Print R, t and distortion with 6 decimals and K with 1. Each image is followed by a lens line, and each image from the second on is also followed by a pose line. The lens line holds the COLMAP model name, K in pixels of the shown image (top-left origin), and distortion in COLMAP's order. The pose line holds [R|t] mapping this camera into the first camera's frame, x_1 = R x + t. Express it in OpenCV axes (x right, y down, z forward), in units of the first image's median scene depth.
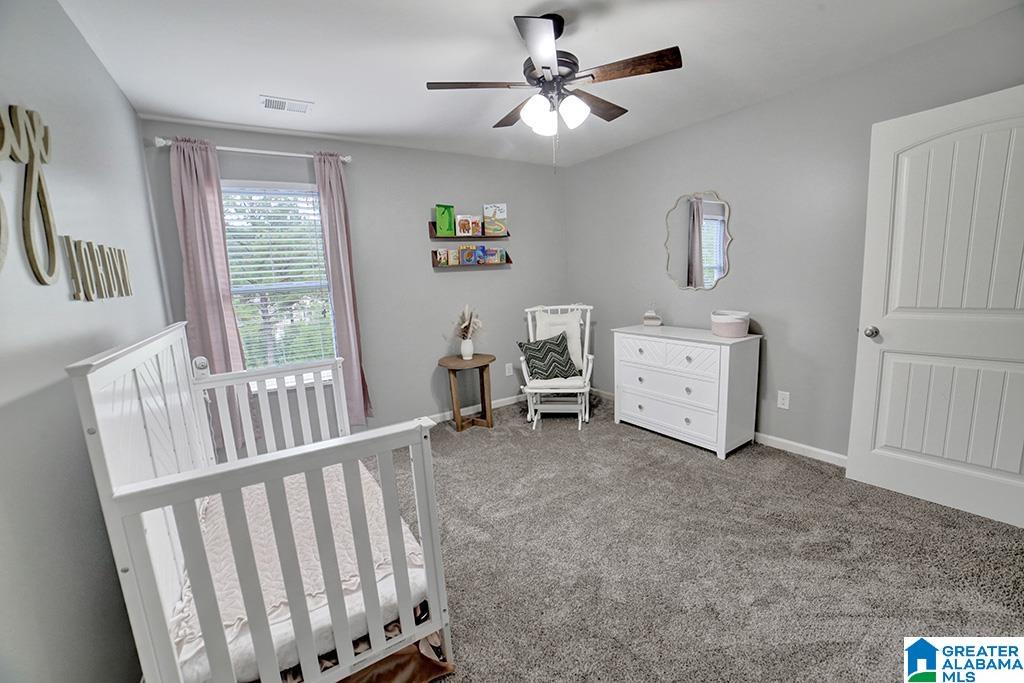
lens RADIAL K [[415.4, 0, 512.0], [0, 415.4, 341.5], [0, 0, 1]] dist [-0.034165, 0.000517]
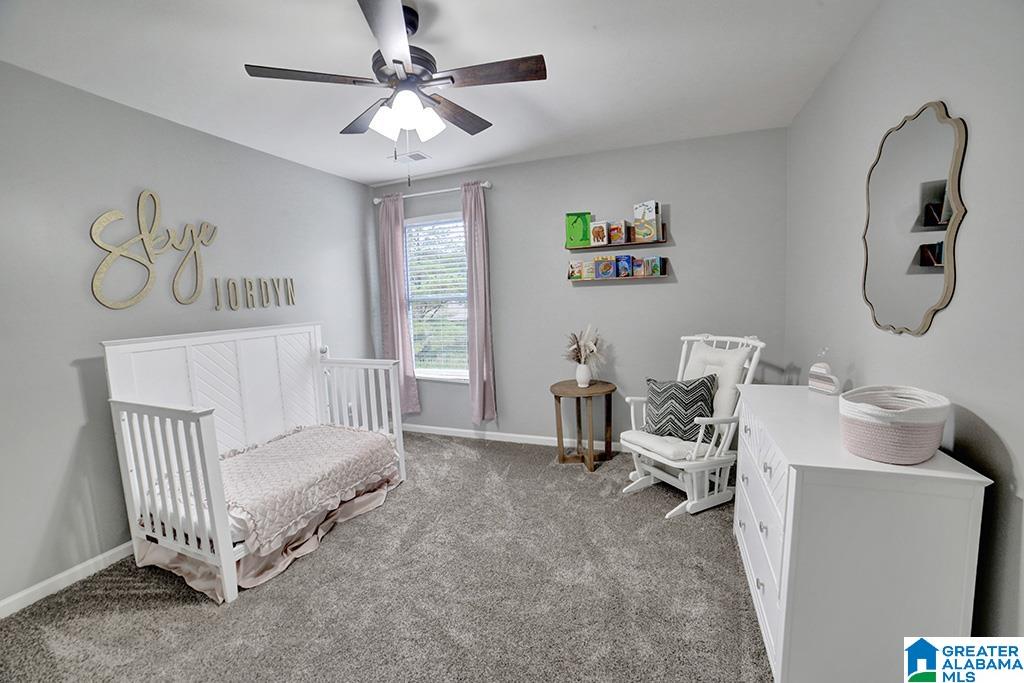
lens RADIAL K [[415.4, 0, 512.0], [0, 415.4, 341.5], [0, 0, 1]] dist [-0.034165, 0.000517]
pose [[0.602367, 0.116348, -0.789694, 0.485985], [-0.126366, 0.990744, 0.049579, -0.075181], [0.788153, 0.069926, 0.611494, 0.340492]]
